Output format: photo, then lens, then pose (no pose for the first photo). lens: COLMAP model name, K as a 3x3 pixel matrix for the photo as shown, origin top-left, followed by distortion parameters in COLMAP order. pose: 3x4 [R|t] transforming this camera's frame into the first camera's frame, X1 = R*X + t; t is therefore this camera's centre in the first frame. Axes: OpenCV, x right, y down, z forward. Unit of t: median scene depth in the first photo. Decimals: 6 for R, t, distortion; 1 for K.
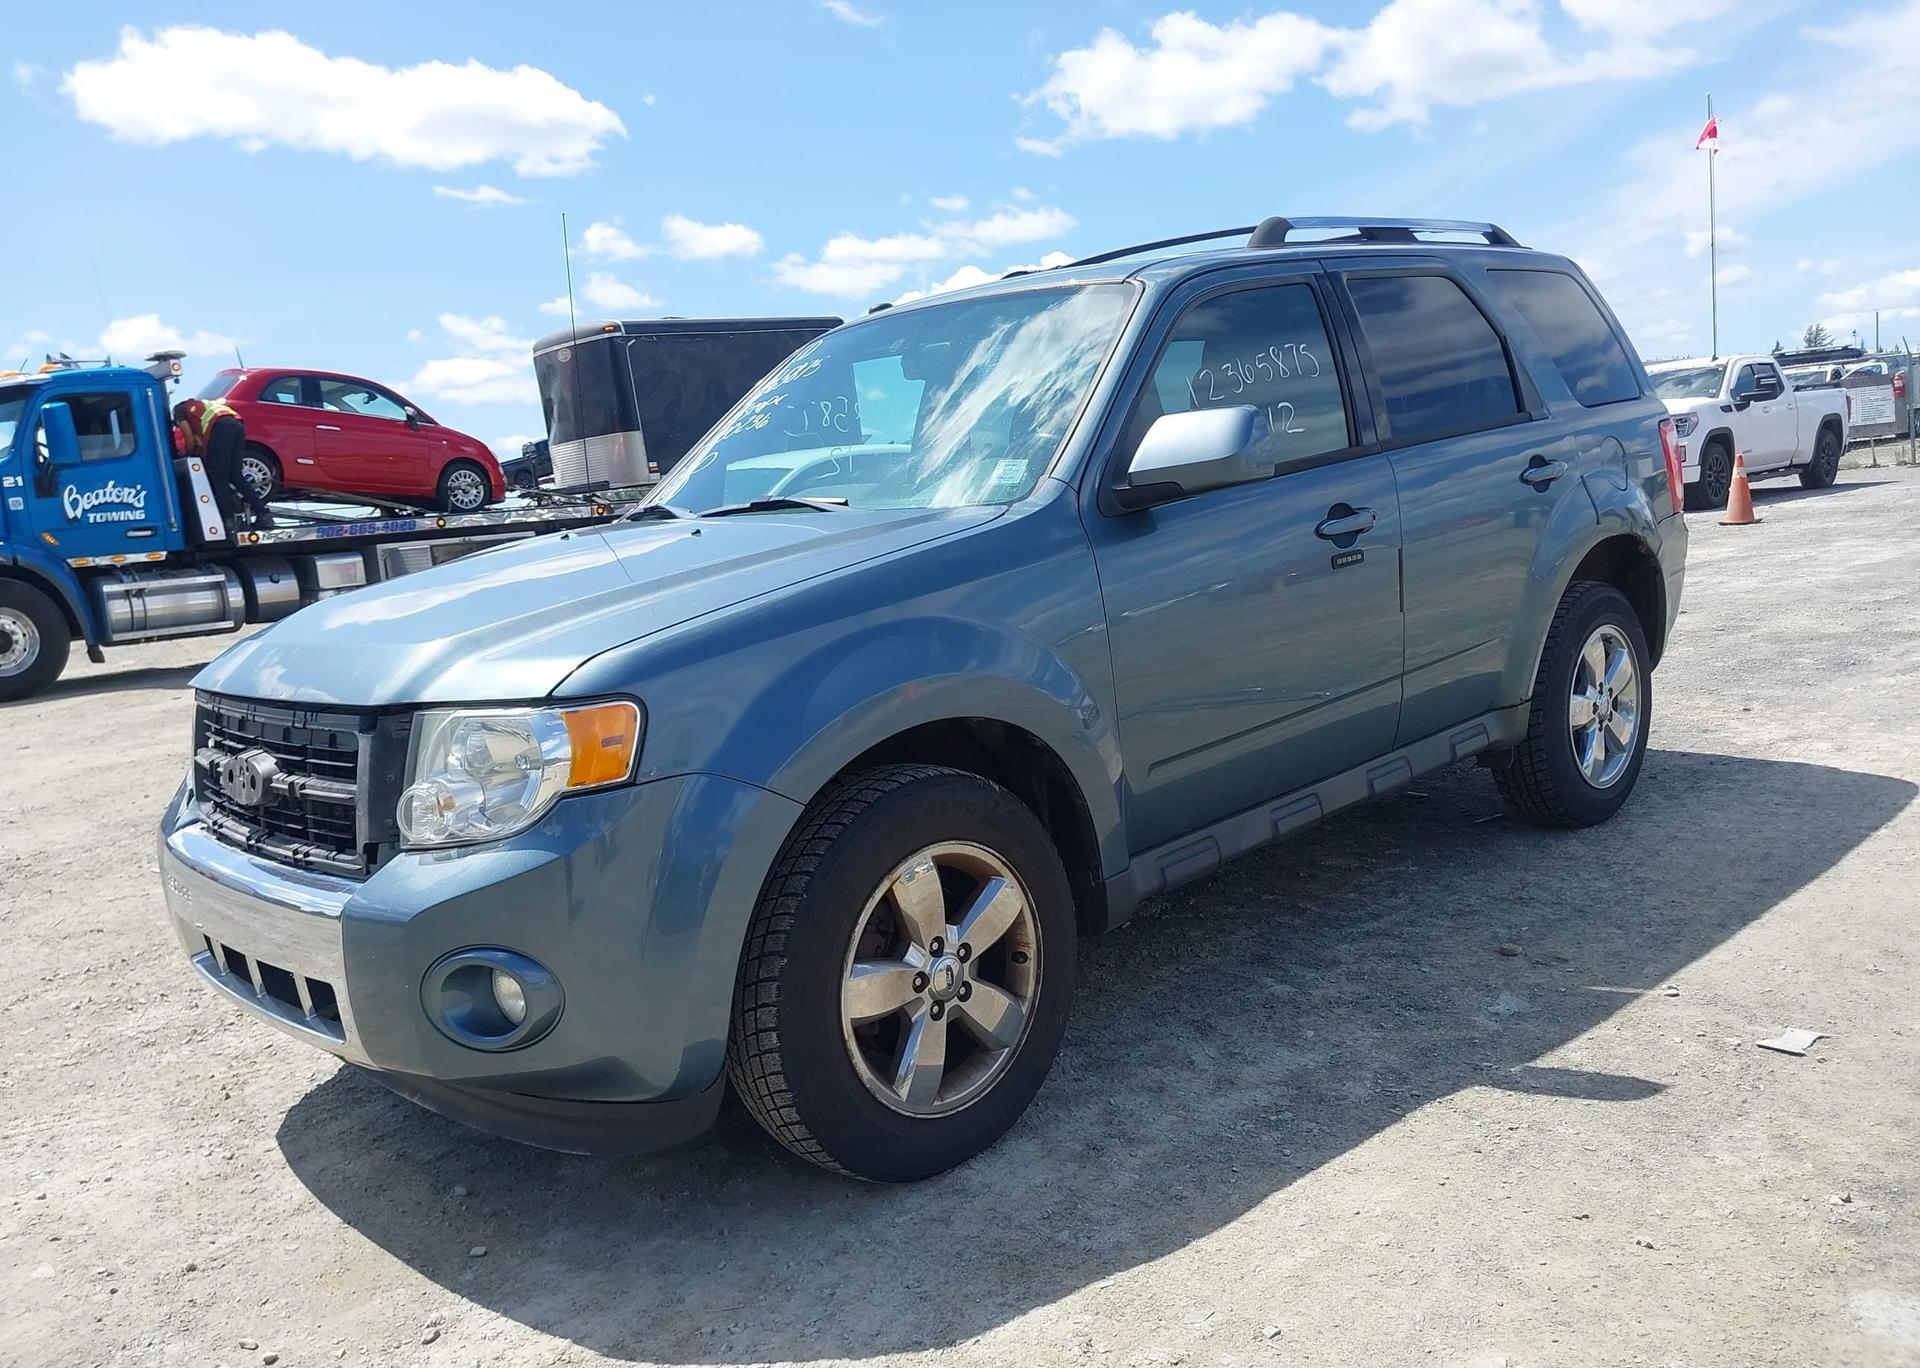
lens RADIAL K [[1504.6, 0, 985.1], [0, 1504.6, 681.4], [0, 0, 1]] dist [0.069840, -0.094733]
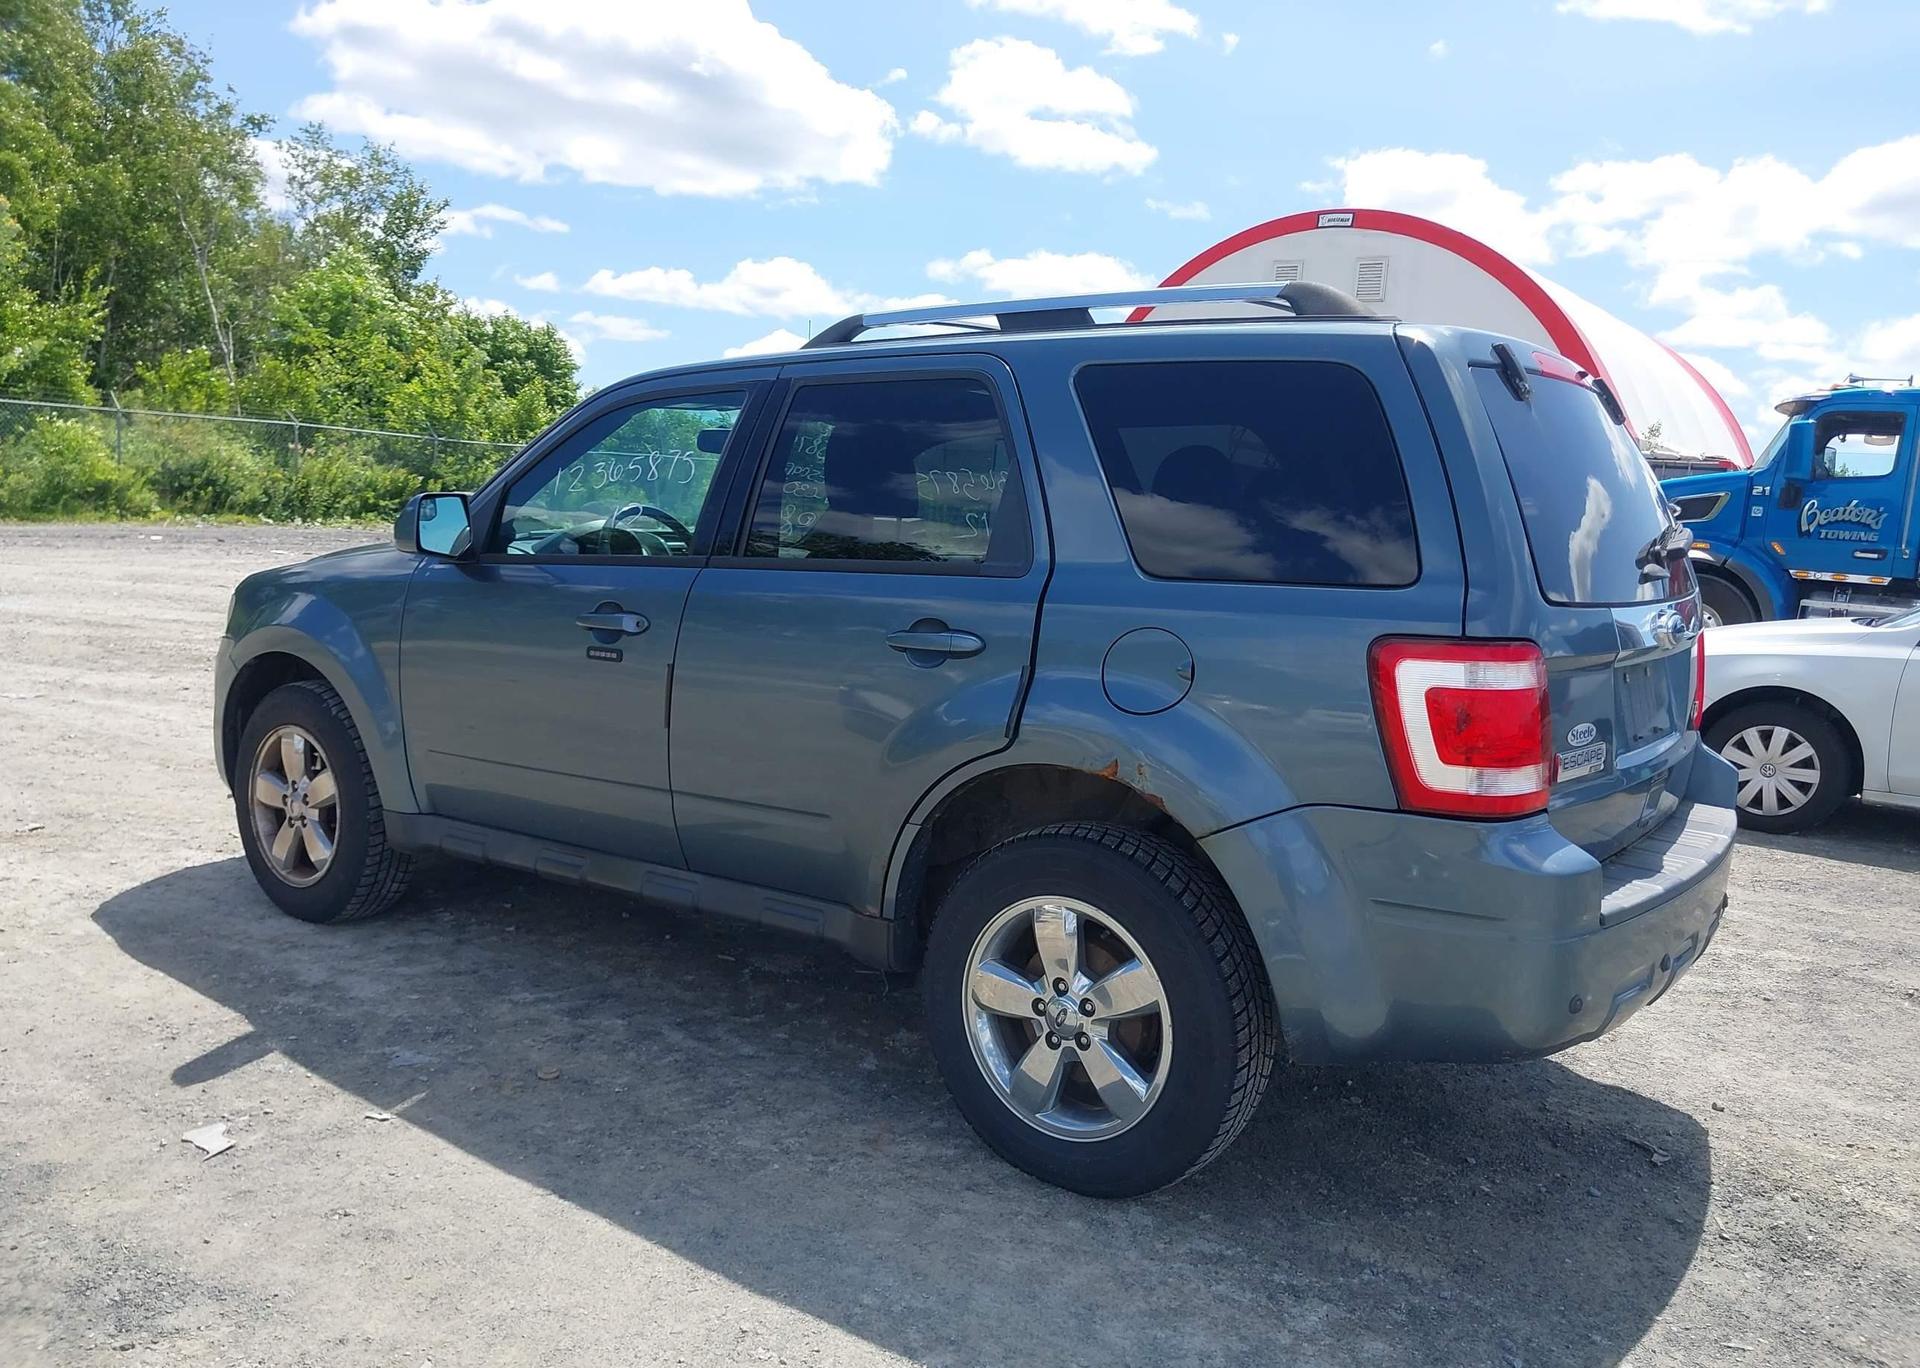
lens RADIAL K [[1502.8, 0, 960.0], [0, 1502.8, 684.0], [0, 0, 1]] dist [0.033029, -0.046444]
pose [[0.170566, 0.216058, -0.961367, 1.374866], [-0.206277, 0.961875, 0.179574, -0.318771], [0.963513, 0.167679, 0.208631, 1.081697]]
